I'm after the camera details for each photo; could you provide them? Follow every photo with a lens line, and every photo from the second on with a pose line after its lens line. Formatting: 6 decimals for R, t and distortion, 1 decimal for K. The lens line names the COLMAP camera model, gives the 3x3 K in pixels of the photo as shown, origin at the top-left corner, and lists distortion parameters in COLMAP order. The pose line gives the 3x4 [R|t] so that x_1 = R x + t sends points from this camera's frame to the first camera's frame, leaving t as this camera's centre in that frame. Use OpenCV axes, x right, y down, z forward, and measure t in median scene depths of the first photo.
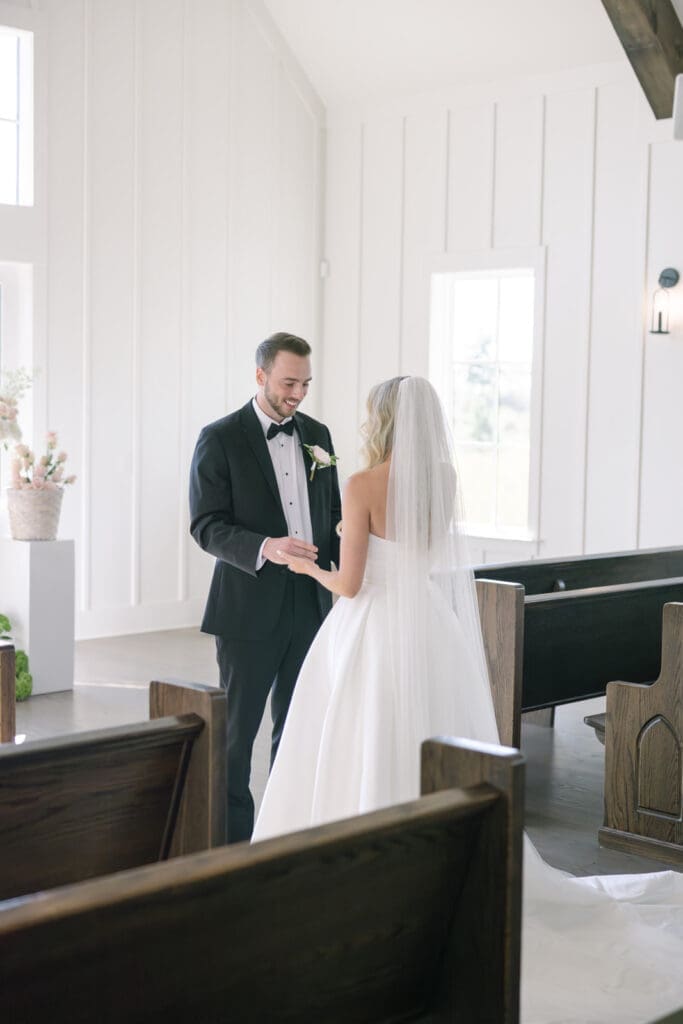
lens RADIAL K [[1573.2, 0, 341.5], [0, 1573.2, 512.0], [0, 0, 1]] dist [-0.003009, -0.003168]
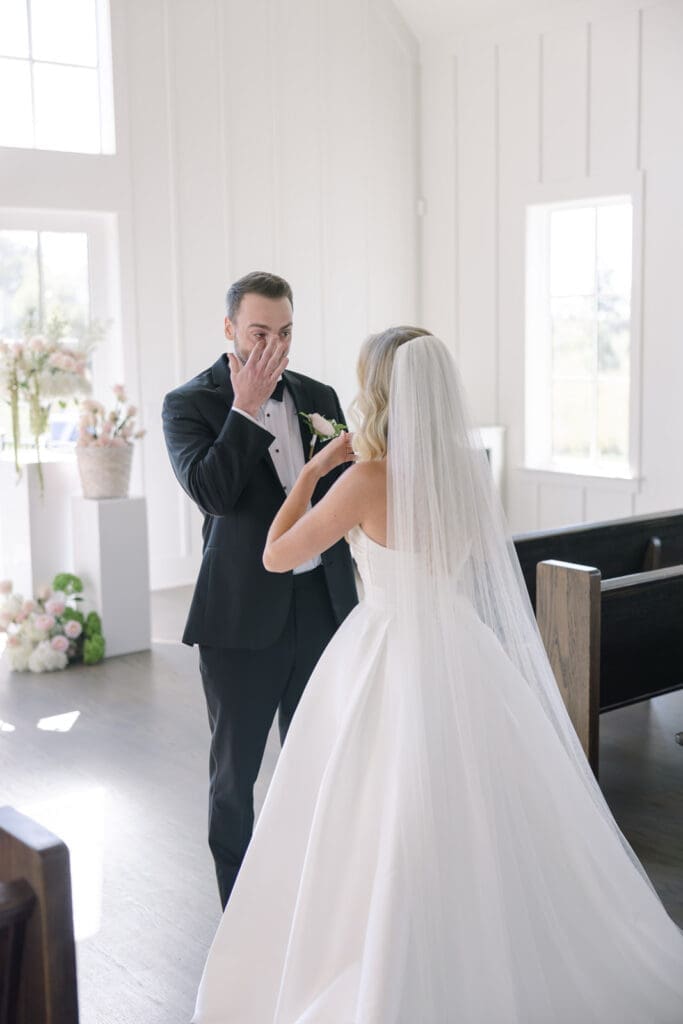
lens RADIAL K [[1301.9, 0, 342.1], [0, 1301.9, 537.9], [0, 0, 1]] dist [-0.013113, -0.004822]
pose [[0.993434, -0.019245, -0.112775, 0.041158], [0.028765, 0.996100, 0.083405, -0.020823], [0.110731, -0.086102, 0.990114, 0.219915]]
